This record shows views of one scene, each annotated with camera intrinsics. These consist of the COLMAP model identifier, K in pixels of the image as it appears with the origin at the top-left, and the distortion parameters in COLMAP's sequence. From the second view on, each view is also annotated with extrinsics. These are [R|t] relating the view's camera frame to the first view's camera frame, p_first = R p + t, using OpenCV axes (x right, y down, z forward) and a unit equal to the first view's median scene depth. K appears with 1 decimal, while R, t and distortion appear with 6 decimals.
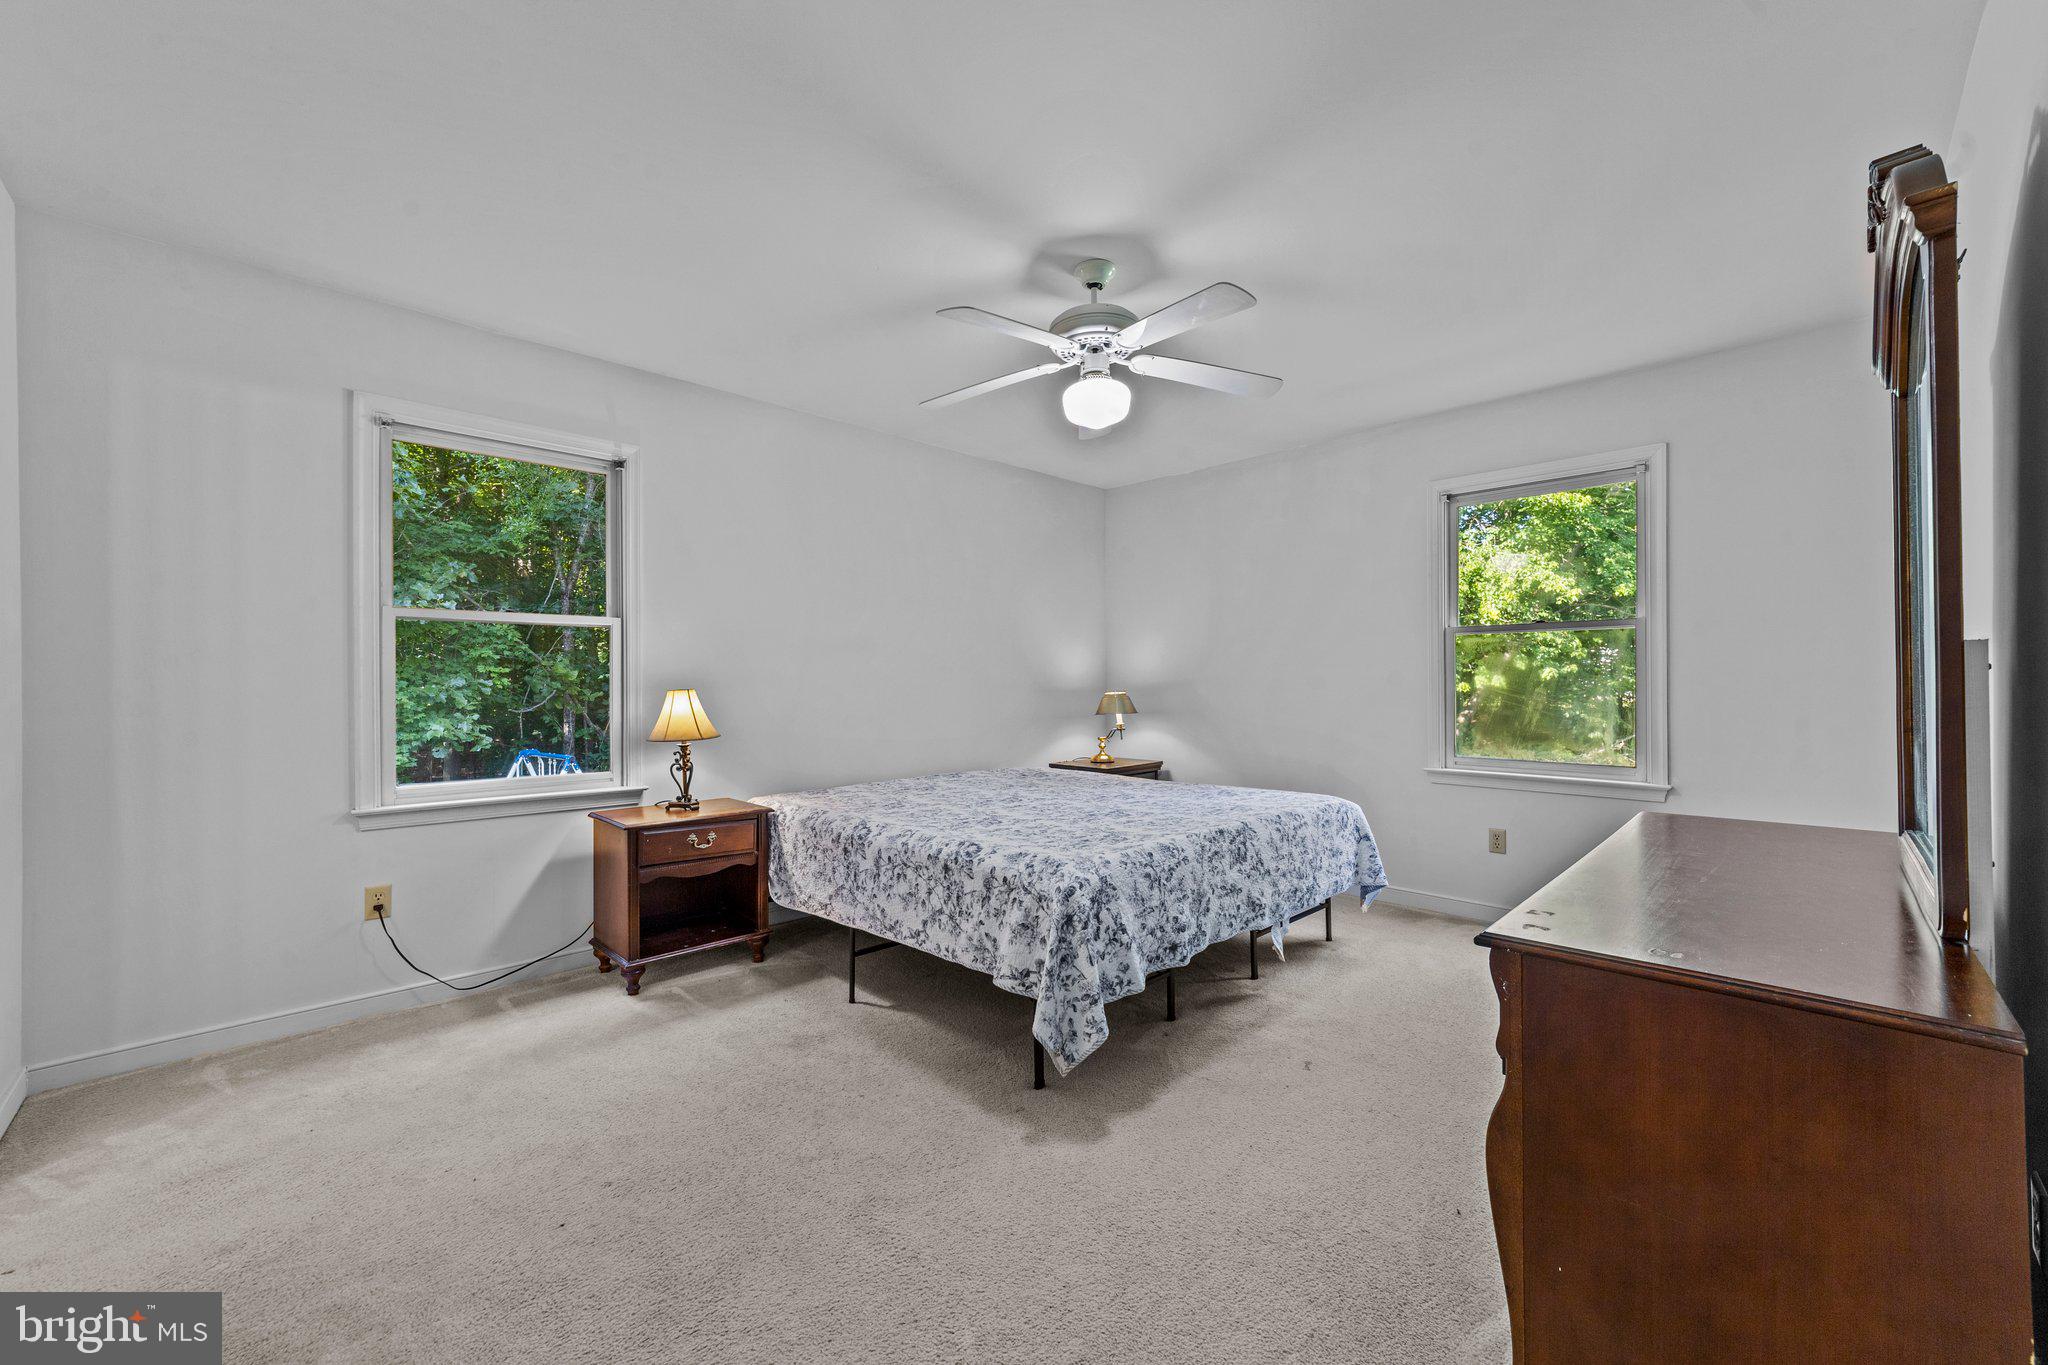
lens RADIAL K [[791.5, 0, 1012.9], [0, 791.5, 685.8], [0, 0, 1]] dist [-0.001401, 0.000078]
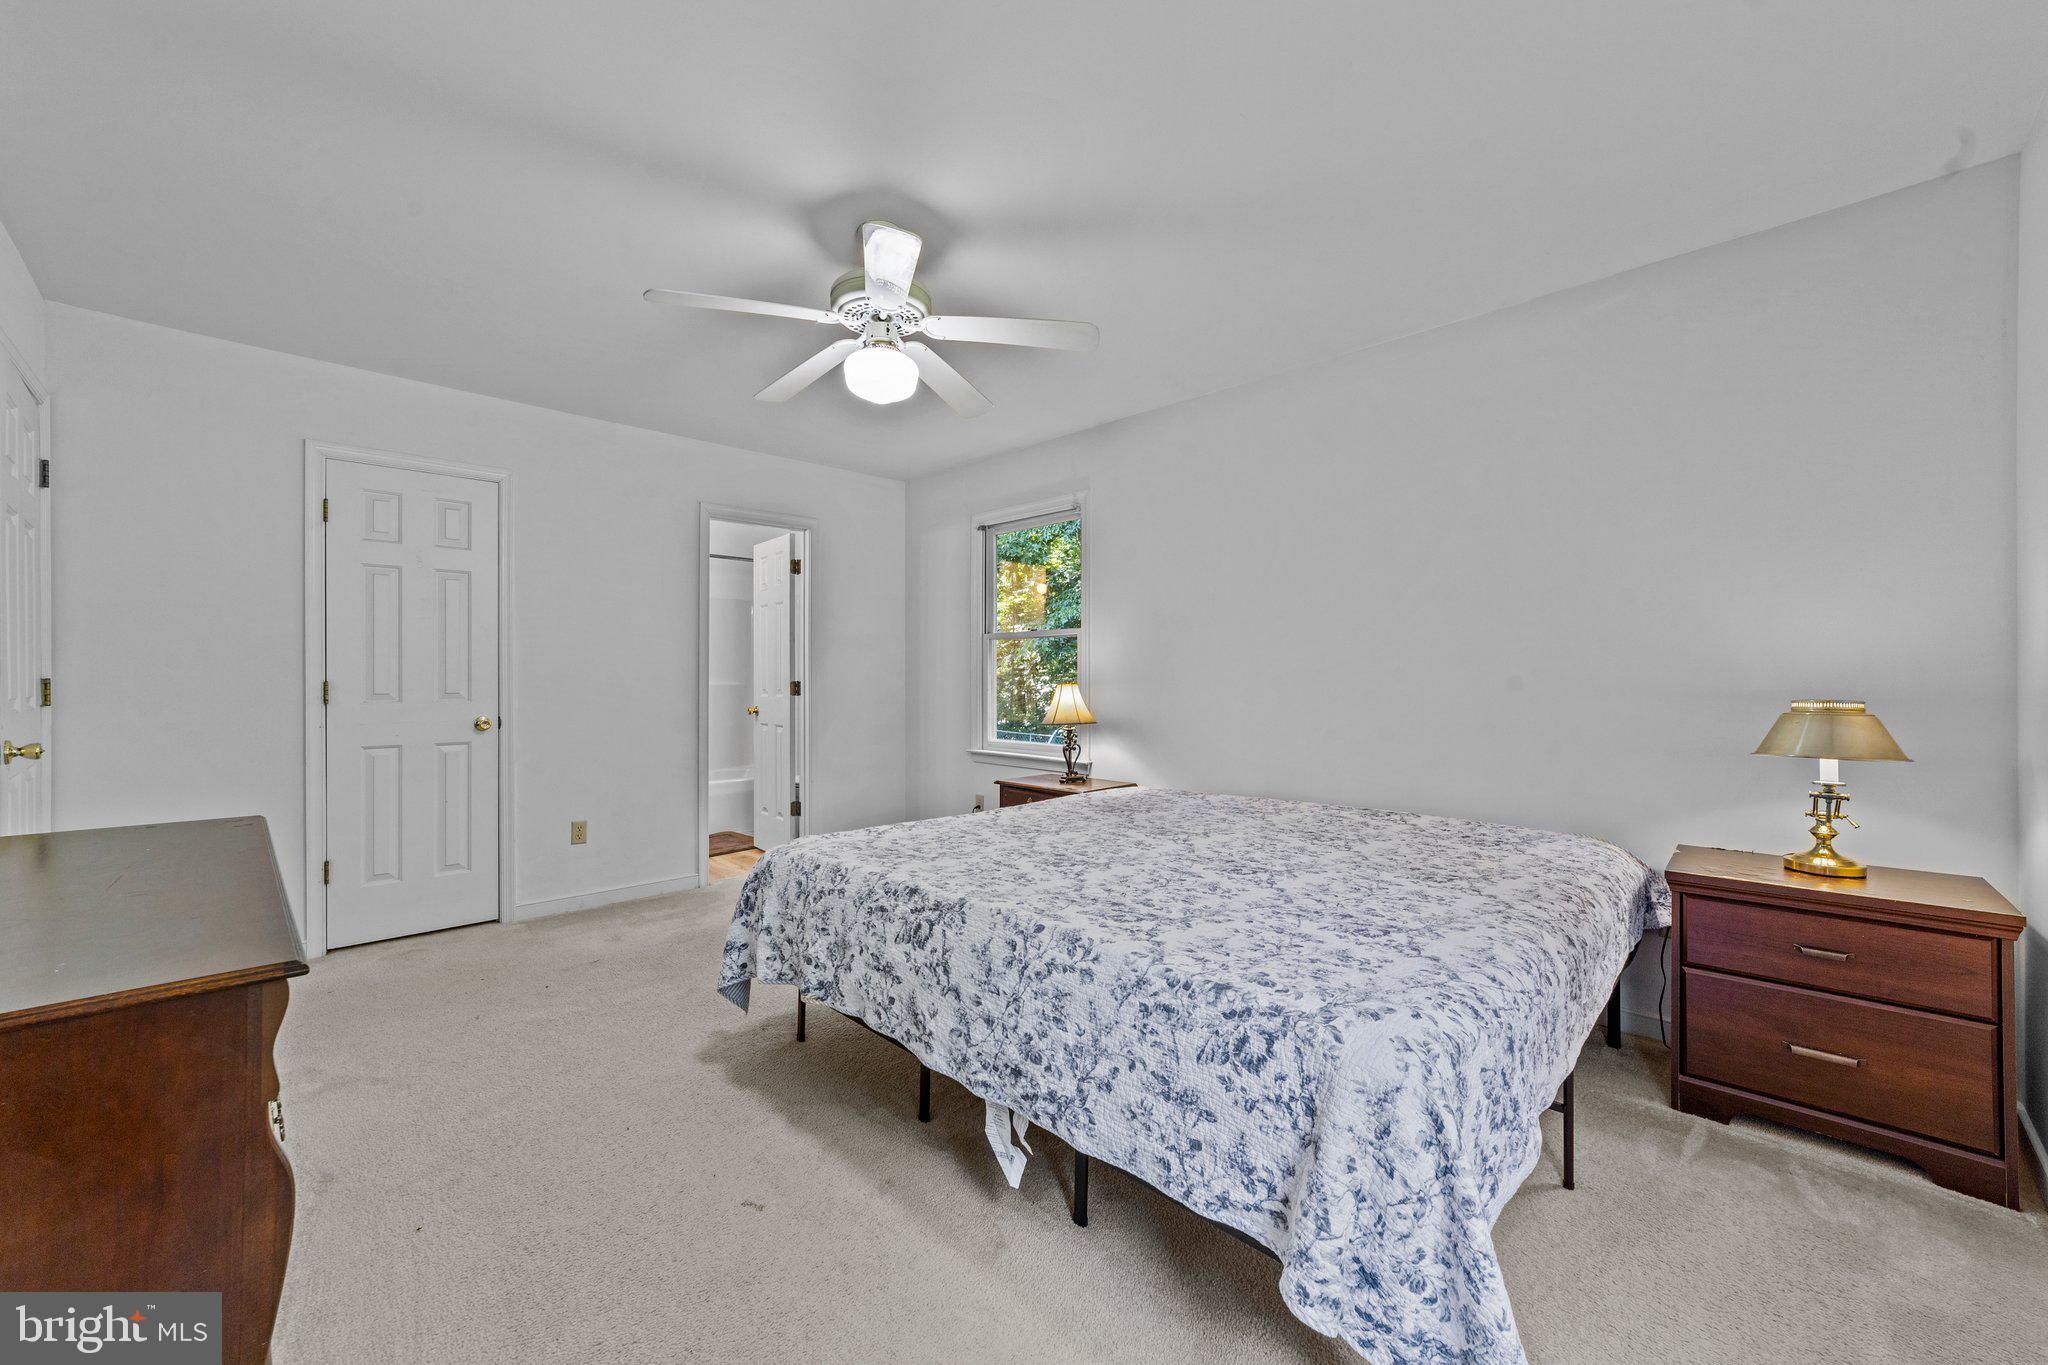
lens RADIAL K [[791.5, 0, 1013.7], [0, 791.5, 678.5], [0, 0, 1]] dist [-0.001401, 0.000078]
pose [[0.004258, 0.001146, -0.999990, 1.049908], [-0.003269, 0.999994, 0.001132, -0.006543], [0.999986, 0.003265, 0.004262, 1.176045]]
